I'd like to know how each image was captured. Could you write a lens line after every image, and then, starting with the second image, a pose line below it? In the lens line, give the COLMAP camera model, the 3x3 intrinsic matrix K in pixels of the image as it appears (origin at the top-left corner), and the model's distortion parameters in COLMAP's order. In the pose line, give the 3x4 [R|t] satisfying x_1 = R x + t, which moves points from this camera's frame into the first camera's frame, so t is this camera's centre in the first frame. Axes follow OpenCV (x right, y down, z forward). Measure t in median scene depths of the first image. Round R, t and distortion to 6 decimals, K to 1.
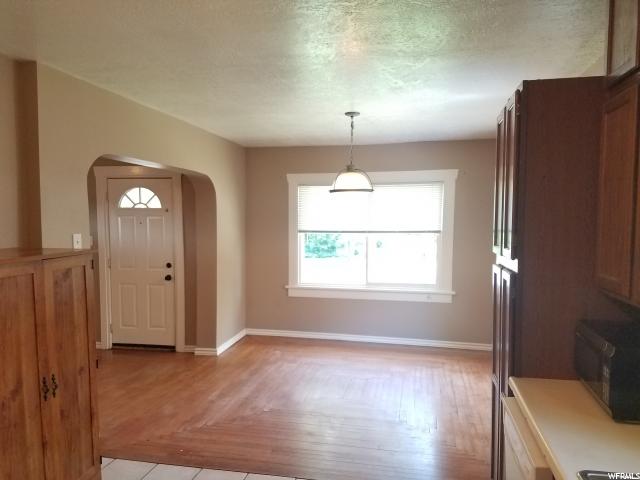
lens RADIAL K [[486.0, 0, 317.8], [0, 486.0, 247.8], [0, 0, 1]] dist [0.240755, -0.429863]
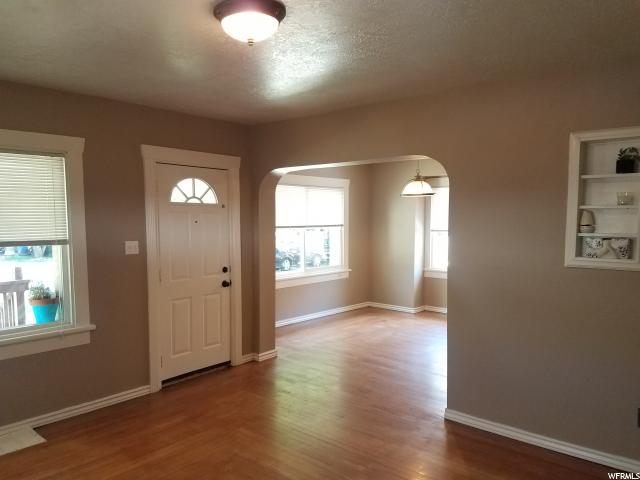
lens RADIAL K [[486.0, 0, 317.8], [0, 486.0, 247.8], [0, 0, 1]] dist [0.240755, -0.429863]
pose [[0.485502, -0.059725, 0.872193, -0.964658], [0.055633, 0.997752, 0.037356, -0.025836], [-0.872464, 0.030387, 0.487733, 0.432840]]
